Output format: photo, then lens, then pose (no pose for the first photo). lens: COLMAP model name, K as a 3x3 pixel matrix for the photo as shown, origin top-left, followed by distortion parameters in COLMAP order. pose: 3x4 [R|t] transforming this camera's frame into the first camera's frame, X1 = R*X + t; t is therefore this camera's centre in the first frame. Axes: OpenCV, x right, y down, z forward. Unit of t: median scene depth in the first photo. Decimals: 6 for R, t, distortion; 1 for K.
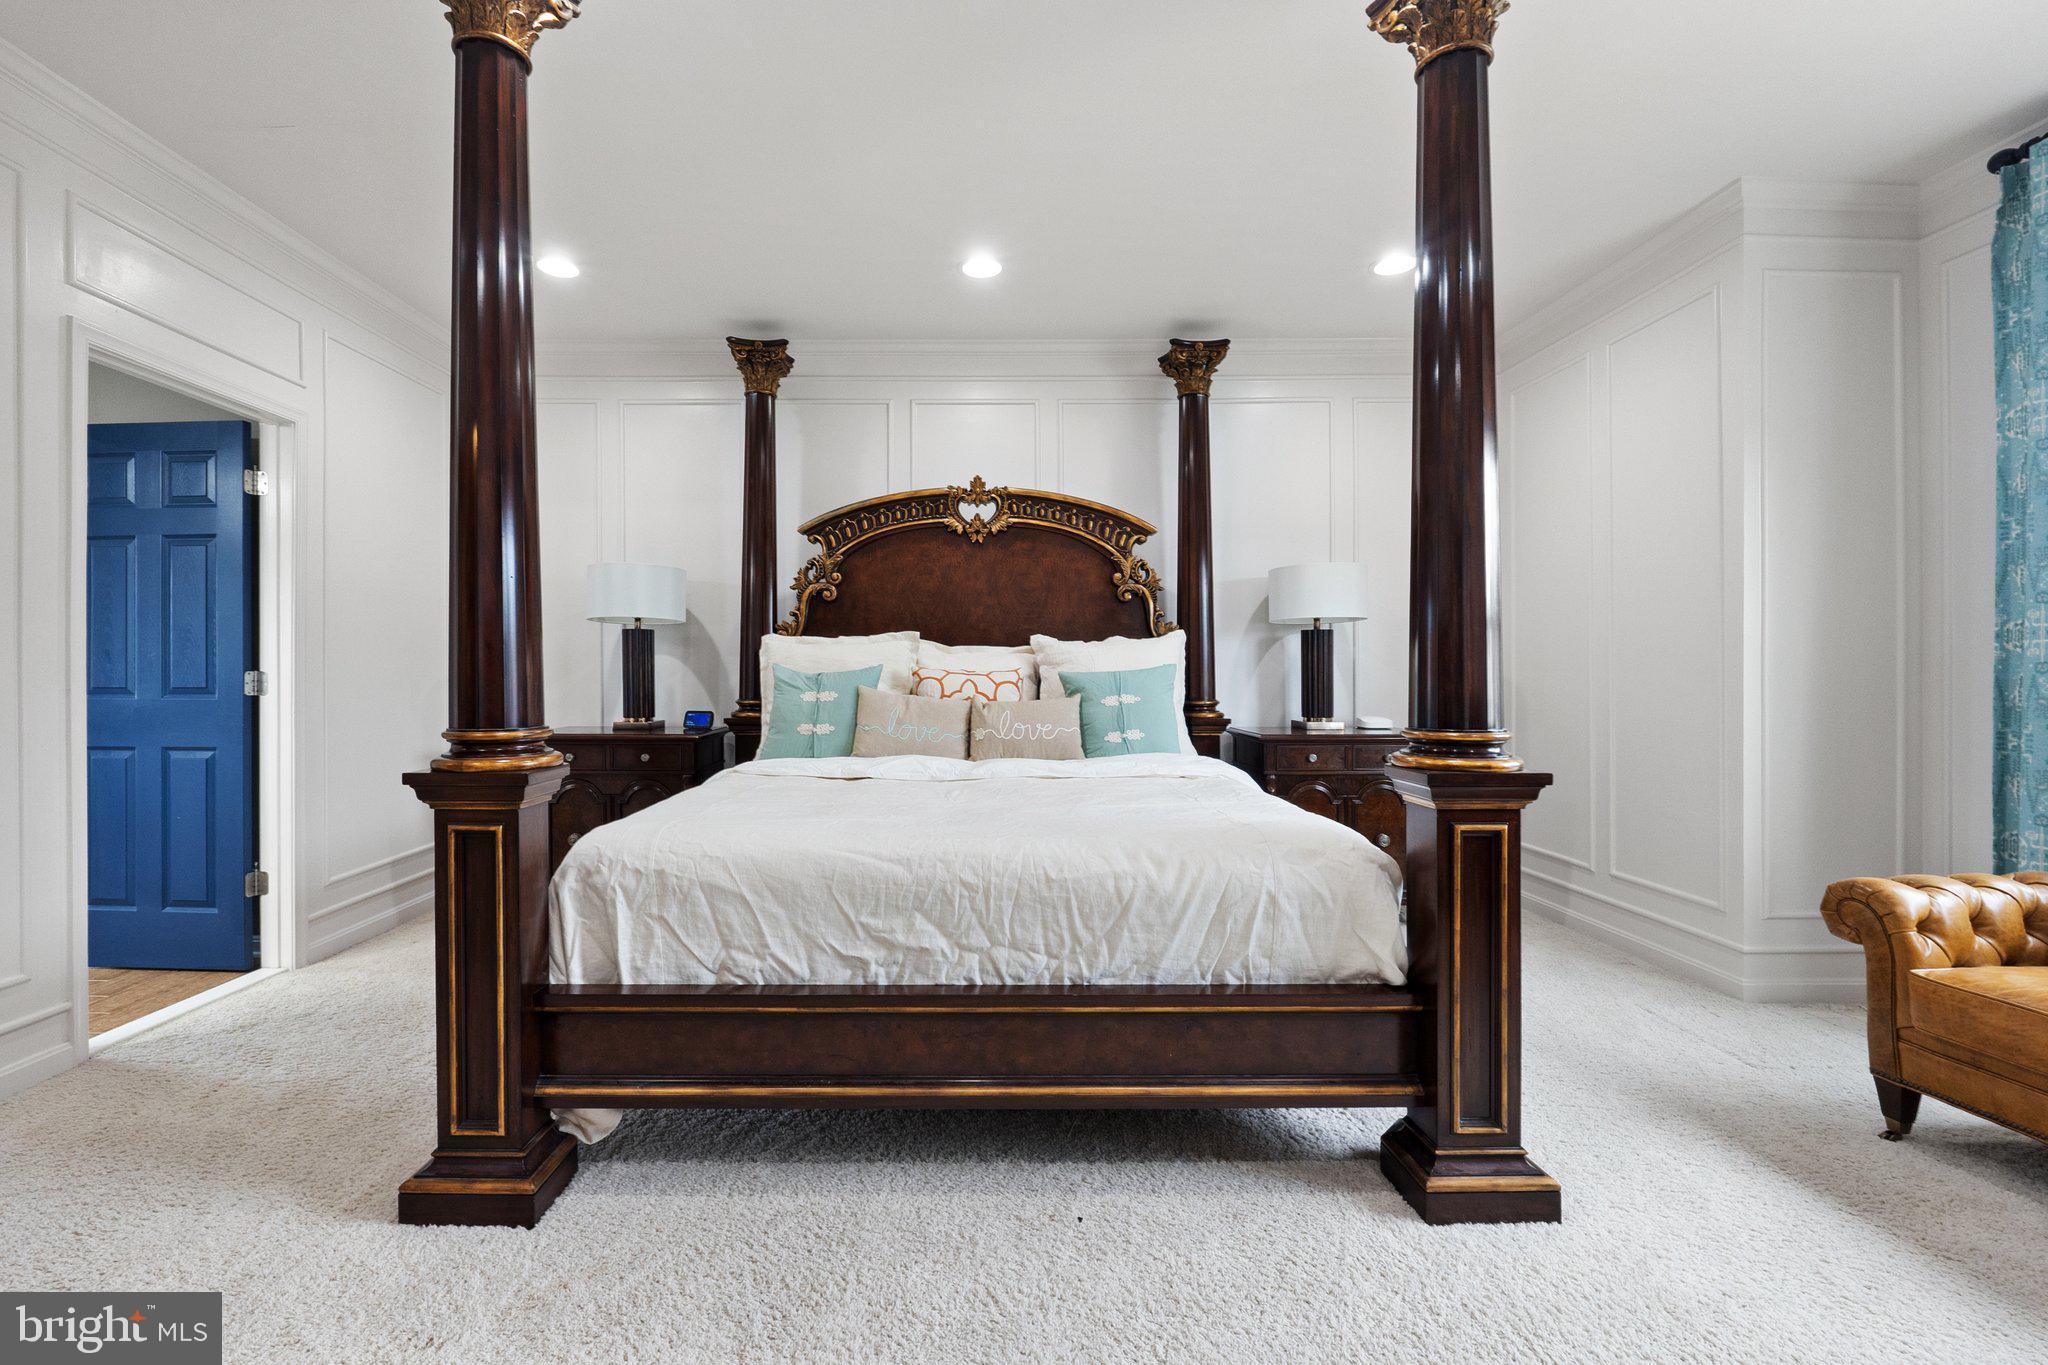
lens RADIAL K [[887.7, 0, 974.5], [0, 887.7, 676.5], [0, 0, 1]] dist [-0.005361, -0.000209]
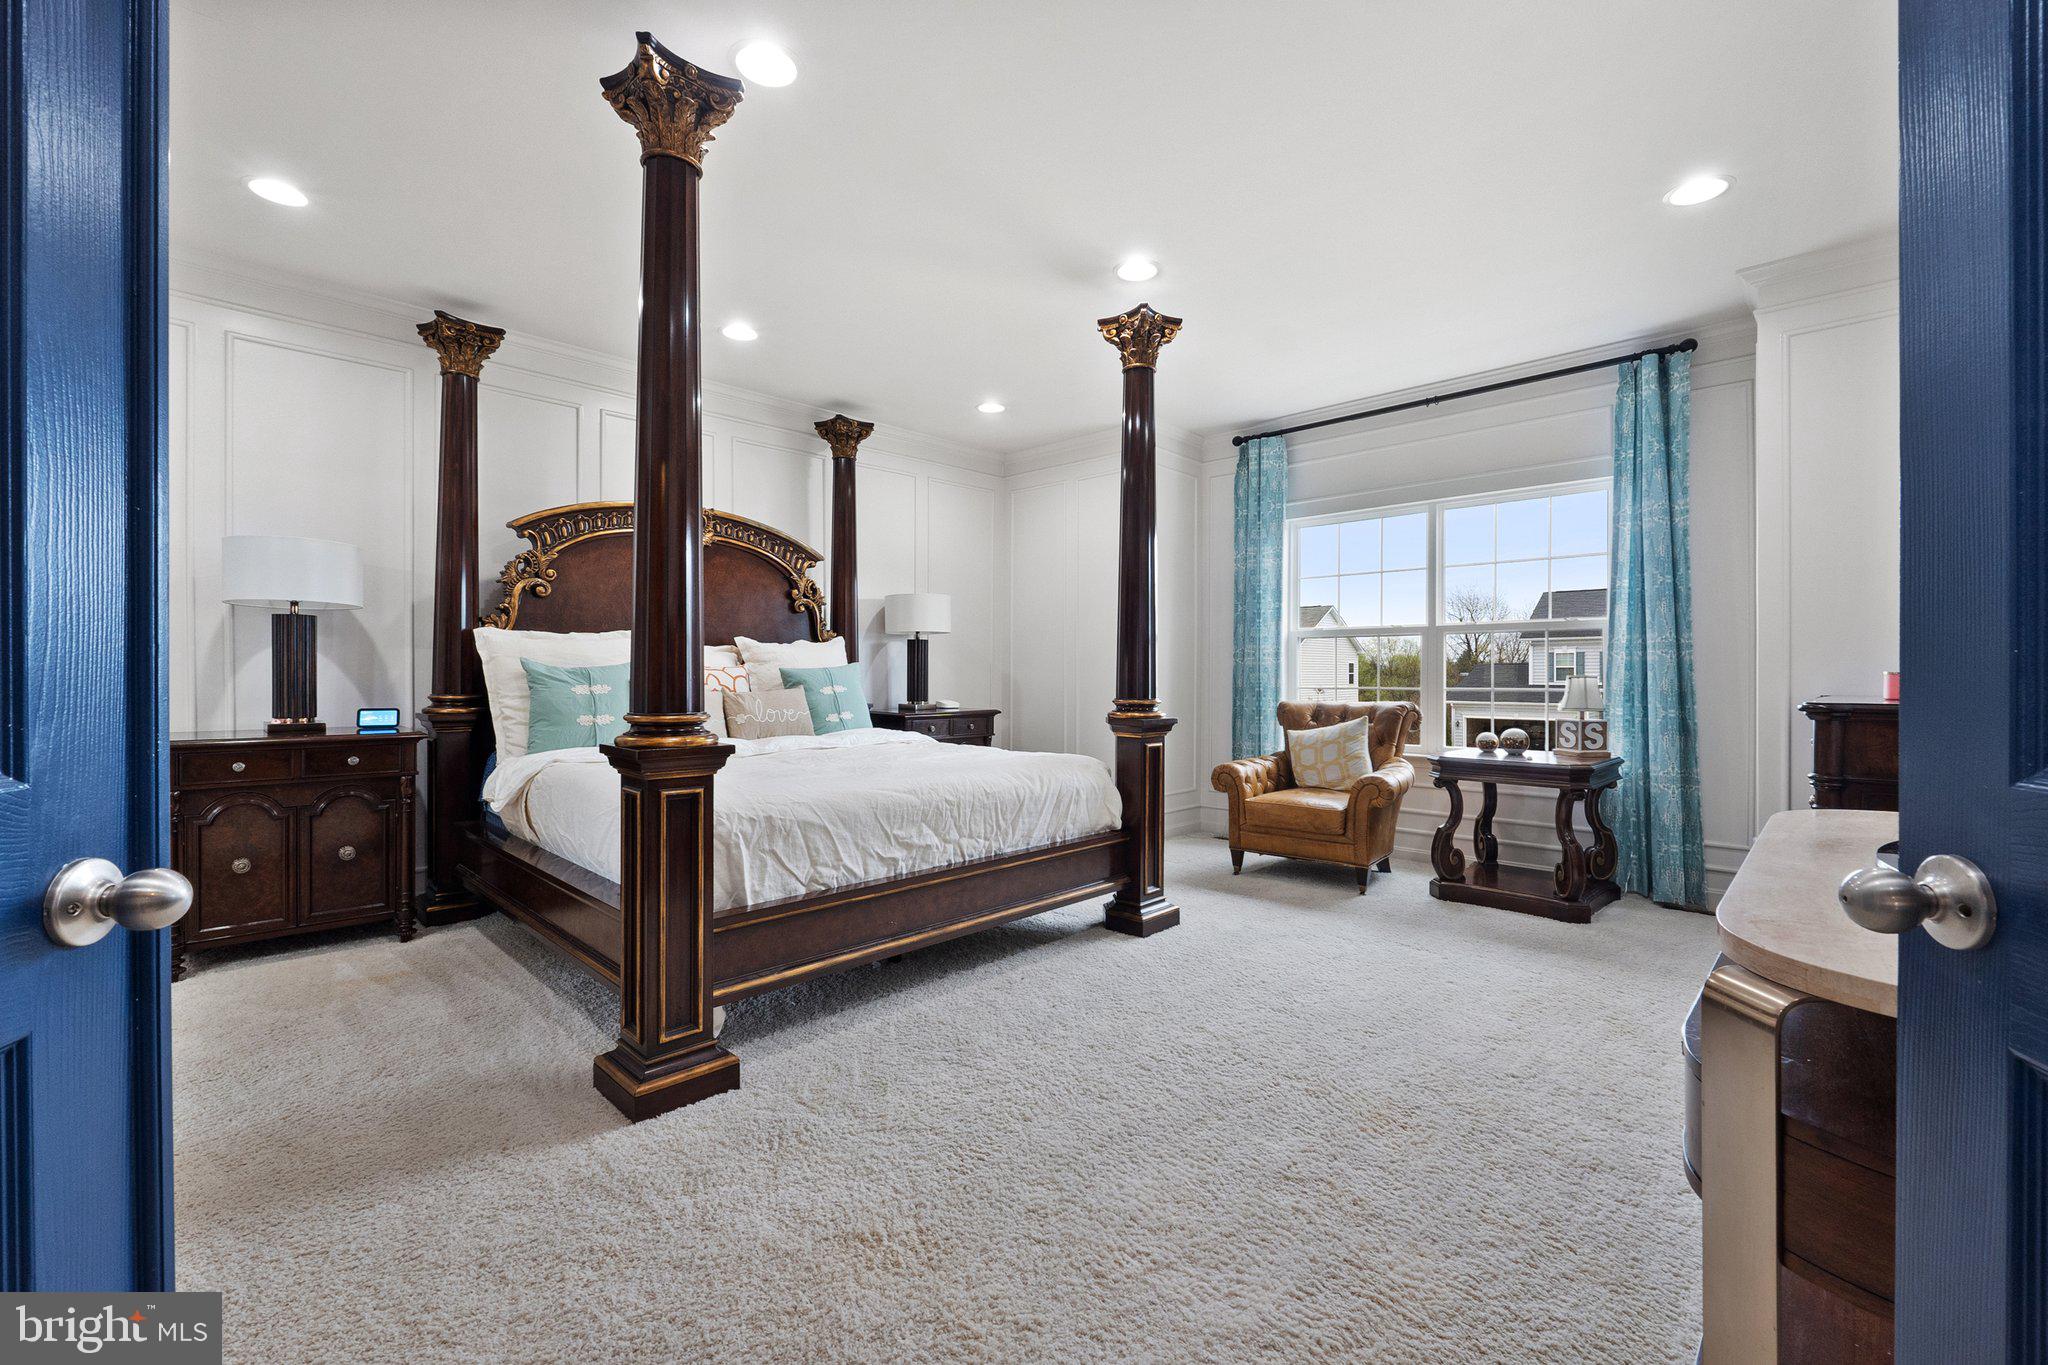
lens RADIAL K [[887.7, 0, 1020.4], [0, 887.7, 677.6], [0, 0, 1]] dist [-0.005361, -0.000209]
pose [[0.691439, -0.001100, 0.722434, -1.046366], [-0.003634, 0.999981, 0.005001, 0.001075], [-0.722426, -0.006083, 0.691422, -0.196924]]
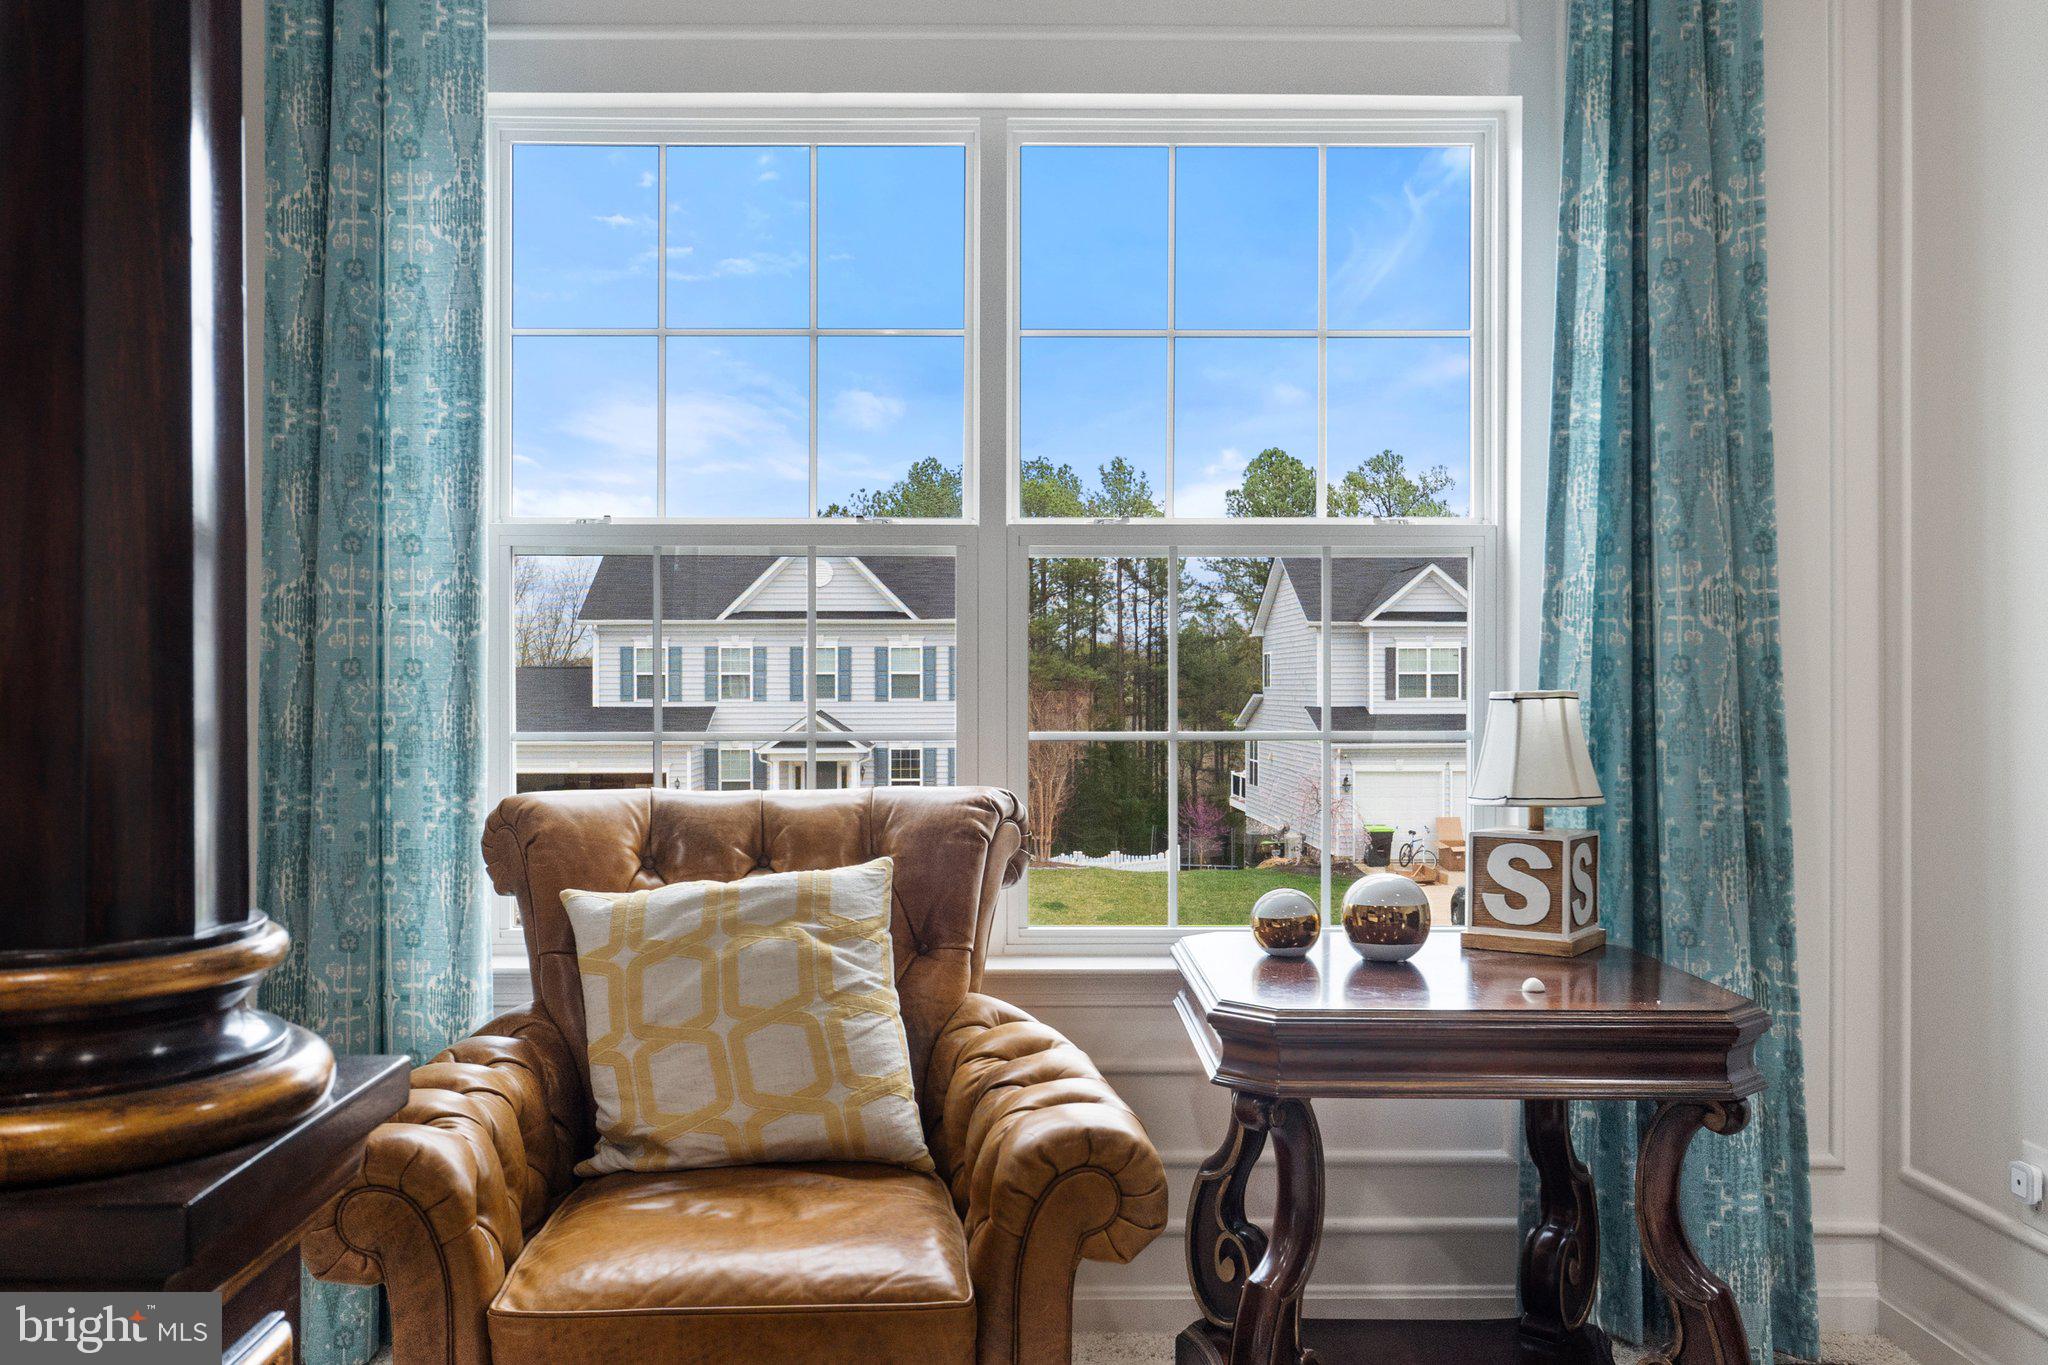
lens RADIAL K [[1745.1, 0, 1027.6], [0, 1745.1, 673.9], [0, 0, 1]] dist [0.013204, 0.004083]
pose [[-0.006071, 0.009483, 0.999937, 0.118486], [-0.003302, 0.999949, -0.009504, 0.003000], [-0.999976, -0.003360, -0.006039, 0.689771]]
